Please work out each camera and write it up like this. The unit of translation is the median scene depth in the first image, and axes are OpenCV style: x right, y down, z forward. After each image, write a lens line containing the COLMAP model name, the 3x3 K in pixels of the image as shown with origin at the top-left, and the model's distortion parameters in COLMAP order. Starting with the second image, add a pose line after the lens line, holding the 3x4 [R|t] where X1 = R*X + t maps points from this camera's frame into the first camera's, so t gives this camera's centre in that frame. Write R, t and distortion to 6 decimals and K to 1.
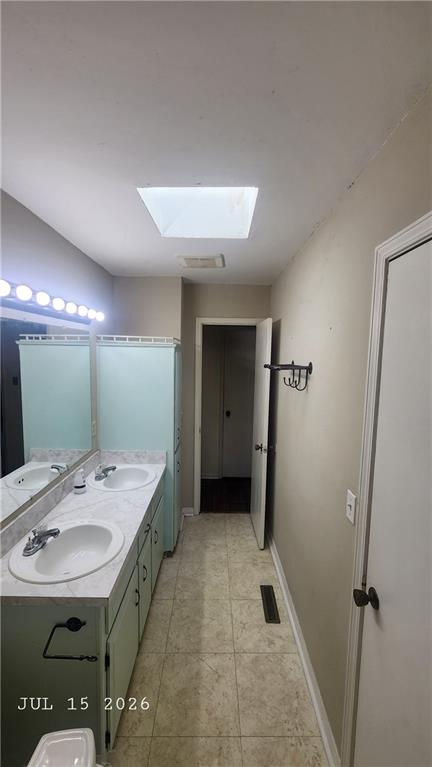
lens RADIAL K [[313.3, 0, 216.0], [0, 313.3, 383.5], [0, 0, 1]] dist [0.001380, 0.000099]
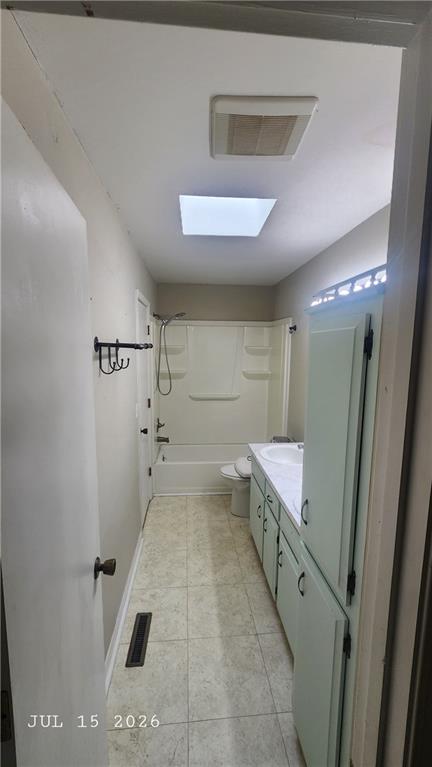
lens RADIAL K [[313.3, 0, 216.0], [0, 313.3, 383.5], [0, 0, 1]] dist [0.001380, 0.000099]
pose [[-0.995916, -0.016200, -0.088820, 0.063786], [-0.034832, 0.976551, 0.212448, -0.142984], [0.083296, 0.214674, -0.973127, 1.881319]]
